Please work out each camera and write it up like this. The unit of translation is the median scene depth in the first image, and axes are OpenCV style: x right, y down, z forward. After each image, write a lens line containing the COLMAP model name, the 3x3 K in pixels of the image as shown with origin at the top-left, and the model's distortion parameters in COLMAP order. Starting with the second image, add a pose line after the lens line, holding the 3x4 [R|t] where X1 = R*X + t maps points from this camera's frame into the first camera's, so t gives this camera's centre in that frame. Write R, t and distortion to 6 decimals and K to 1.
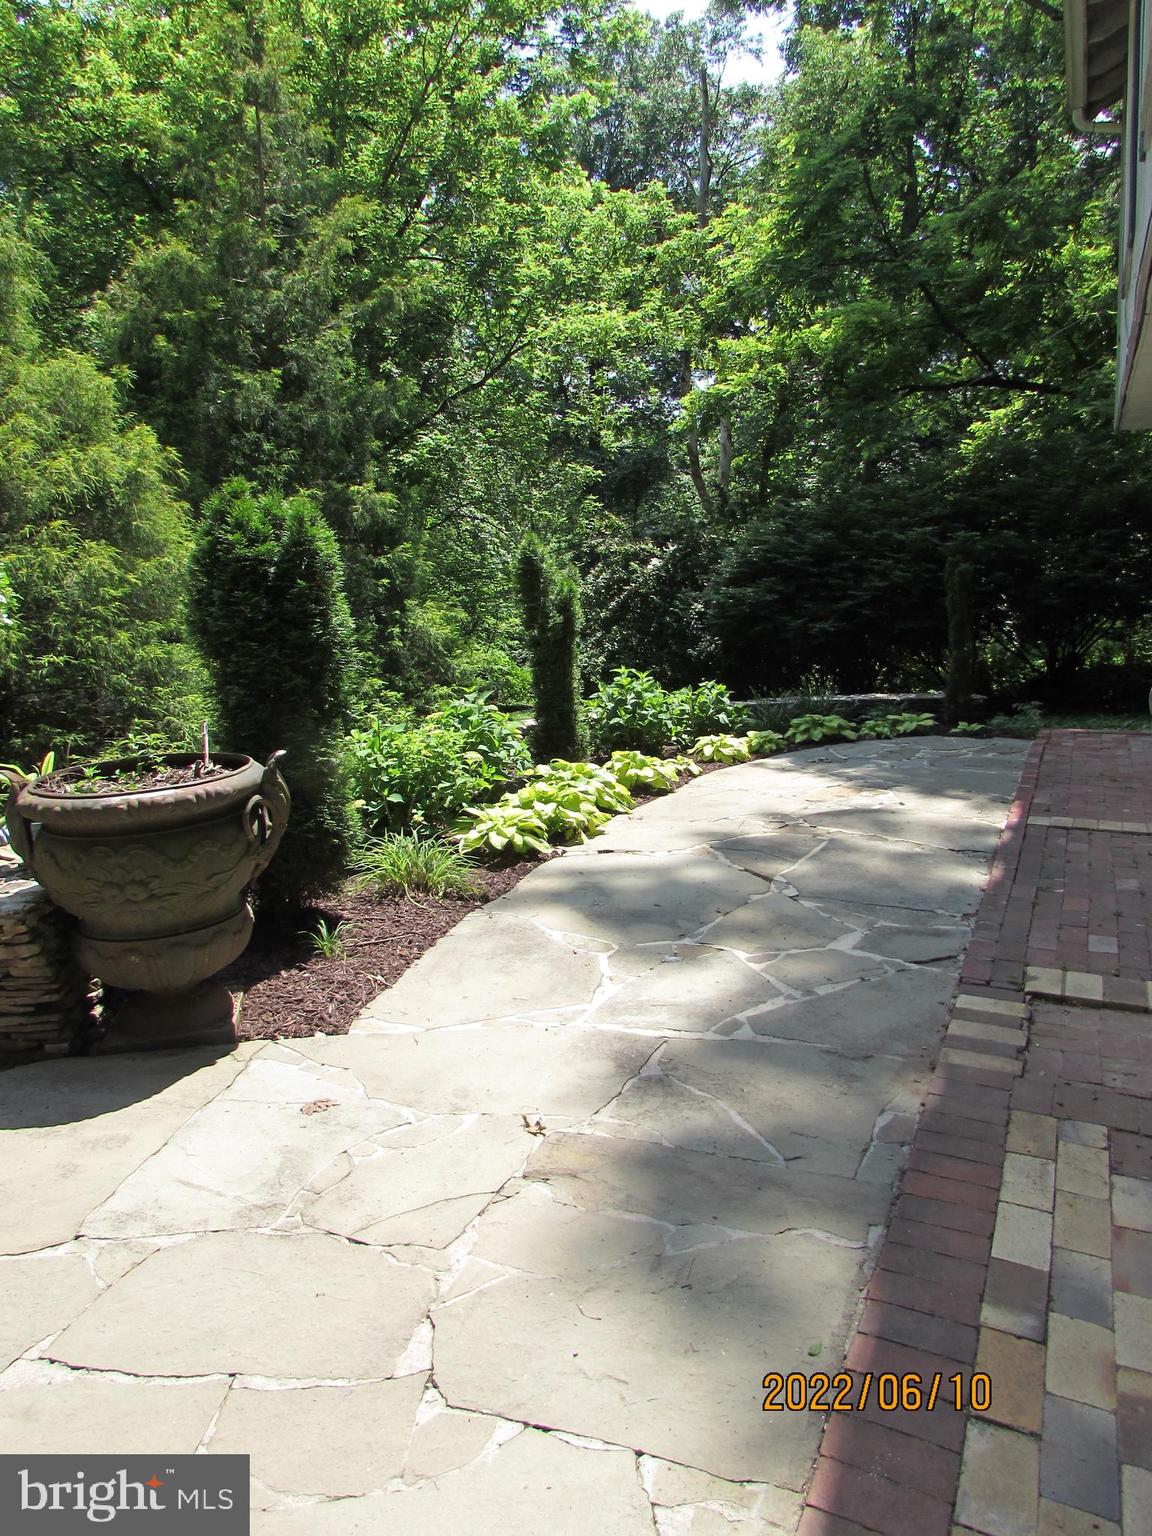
lens RADIAL K [[1085.0, 0, 576.0], [0, 1085.0, 768.0], [0, 0, 1]] dist [-0.025922, 0.023273]
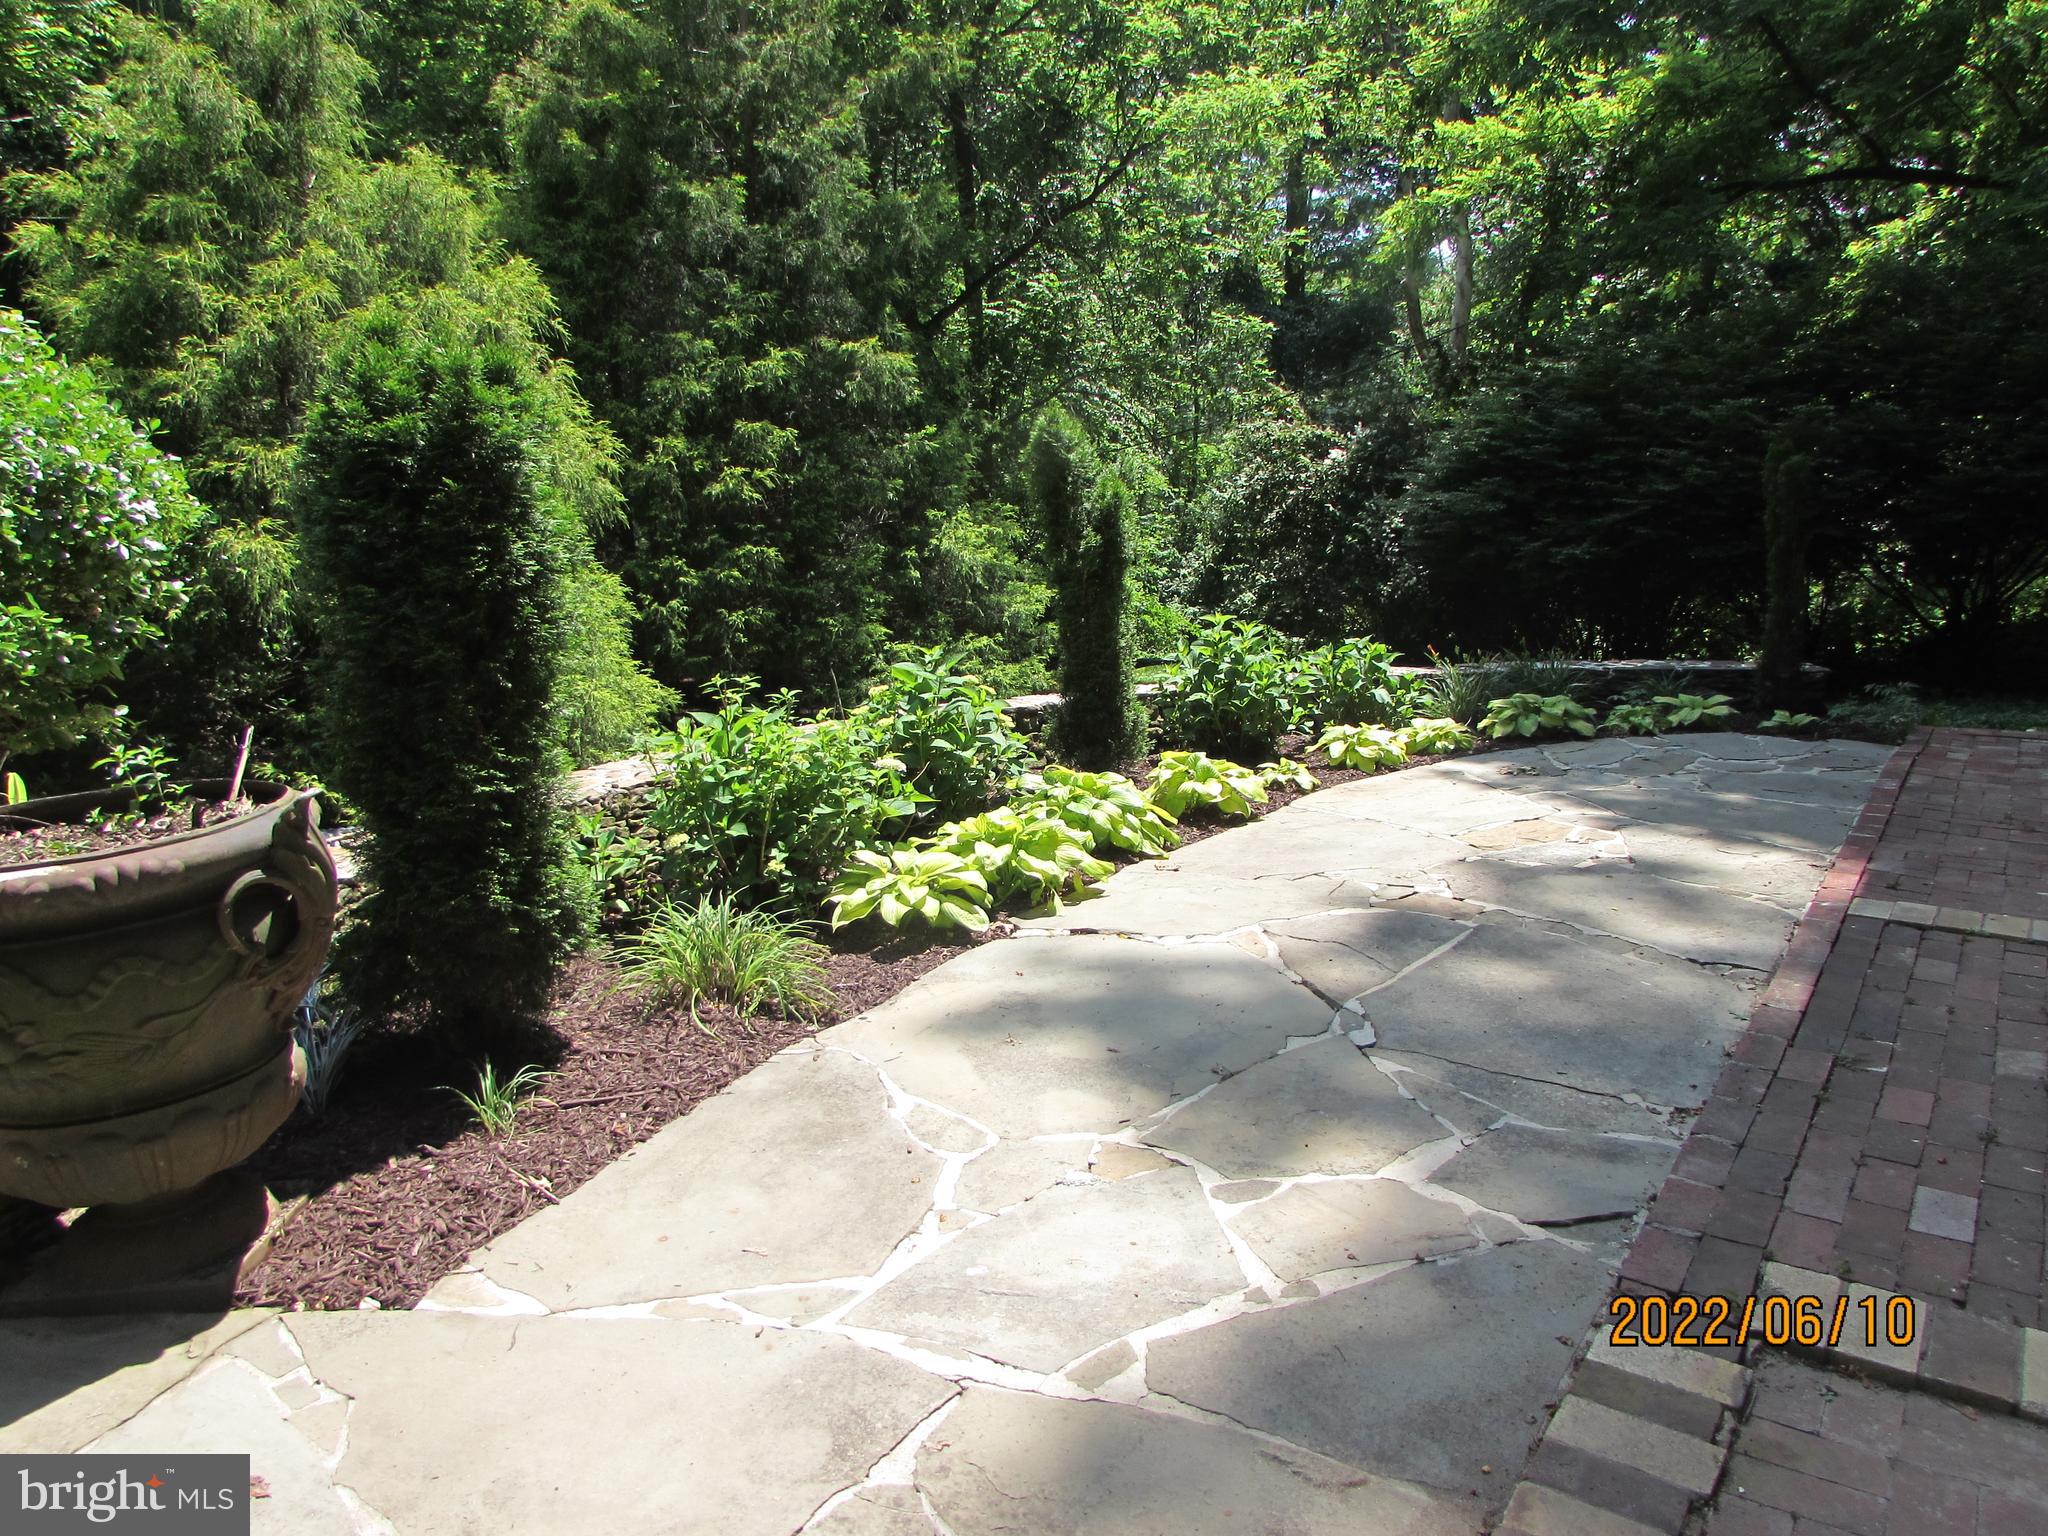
lens RADIAL K [[1438.2, 0, 1024.0], [0, 1438.2, 768.0], [0, 0, 1]] dist [-0.006146, -0.006146]
pose [[0.984953, 0.033644, -0.169516, 0.097377], [-0.029360, 0.999185, 0.027716, -0.027134], [0.170311, -0.022322, 0.985138, 0.156248]]
